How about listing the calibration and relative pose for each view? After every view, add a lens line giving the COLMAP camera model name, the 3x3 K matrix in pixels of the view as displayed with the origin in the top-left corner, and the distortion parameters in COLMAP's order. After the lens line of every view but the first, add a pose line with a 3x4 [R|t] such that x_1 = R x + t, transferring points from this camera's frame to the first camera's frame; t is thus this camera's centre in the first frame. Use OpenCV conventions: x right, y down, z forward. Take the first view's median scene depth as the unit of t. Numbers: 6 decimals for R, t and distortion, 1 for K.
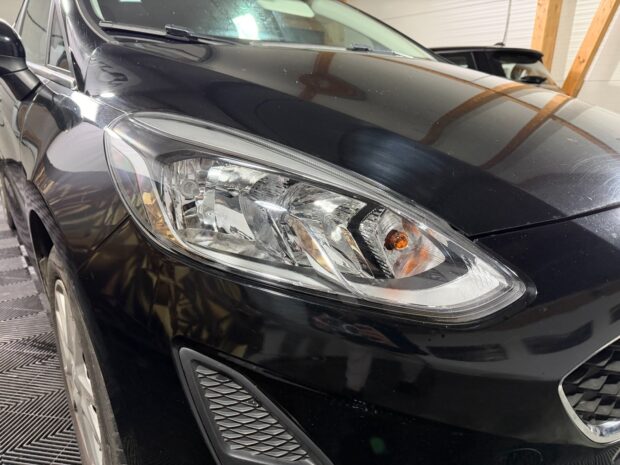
lens RADIAL K [[434.7, 0, 310.2], [0, 434.7, 233.9], [0, 0, 1]] dist [0.092567, -0.131869]
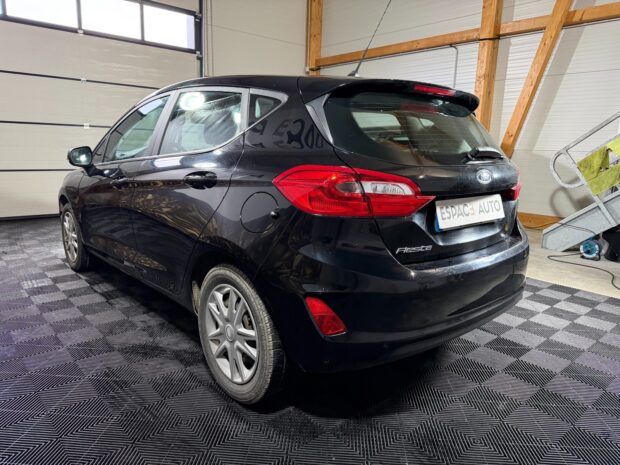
lens RADIAL K [[433.0, 0, 310.0], [0, 433.0, 232.5], [0, 0, 1]] dist [0.044673, -0.052871]
pose [[0.997236, -0.010753, 0.073514, -0.235493], [0.018585, 0.994118, -0.106695, 0.035021], [-0.071934, 0.107766, 0.991570, -0.765859]]
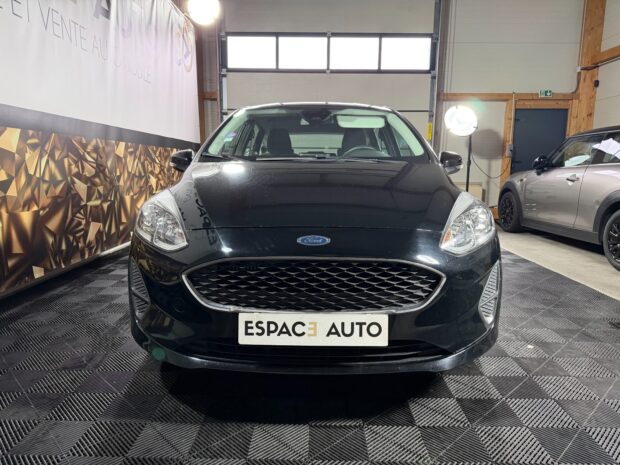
lens RADIAL K [[433.0, 0, 310.0], [0, 433.0, 232.5], [0, 0, 1]] dist [0.044673, -0.052871]
pose [[0.793753, 0.074755, -0.603629, 1.379538], [-0.171556, 0.979641, -0.104270, 0.088555], [0.583545, 0.186321, 0.790417, -0.421340]]
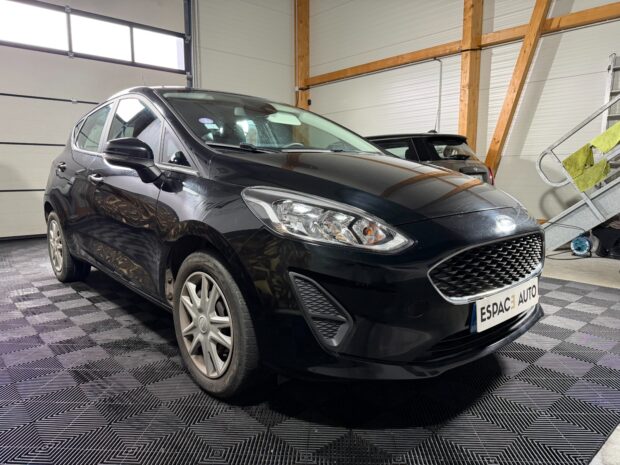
lens RADIAL K [[433.0, 0, 310.0], [0, 433.0, 232.5], [0, 0, 1]] dist [0.044673, -0.052871]
pose [[0.996017, -0.037886, 0.080714, -0.172945], [0.050734, 0.985218, -0.163618, 0.213409], [-0.073322, 0.167061, 0.983216, -0.739977]]
